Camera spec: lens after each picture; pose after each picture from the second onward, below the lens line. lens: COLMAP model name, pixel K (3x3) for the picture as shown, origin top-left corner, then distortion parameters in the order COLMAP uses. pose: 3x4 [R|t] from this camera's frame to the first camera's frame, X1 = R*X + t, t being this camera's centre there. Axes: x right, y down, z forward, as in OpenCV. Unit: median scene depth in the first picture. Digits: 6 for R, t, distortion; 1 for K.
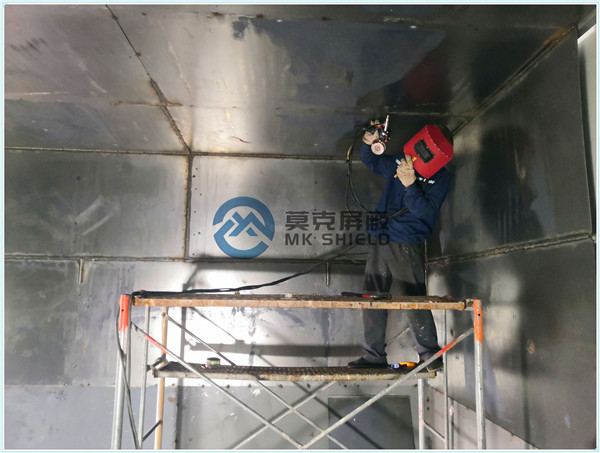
lens RADIAL K [[458.7, 0, 298.2], [0, 458.7, 234.1], [0, 0, 1]] dist [-0.011362, 0.036386]
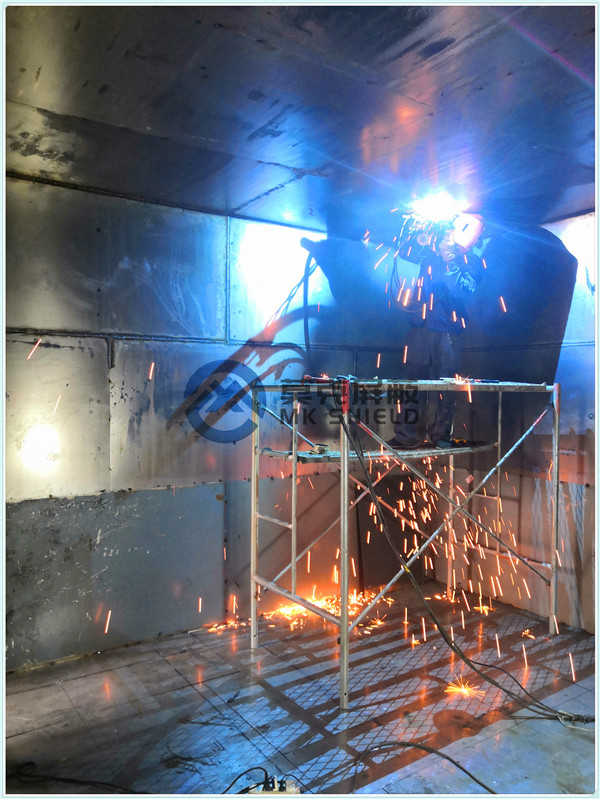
lens RADIAL K [[608.0, 0, 295.0], [0, 608.0, 401.5], [0, 0, 1]] dist [-0.005970, 0.016252]
pose [[0.867902, -0.016954, 0.496447, -0.713496], [-0.063947, 0.987288, 0.145511, -0.008112], [-0.492603, -0.158035, 0.855785, -0.064227]]
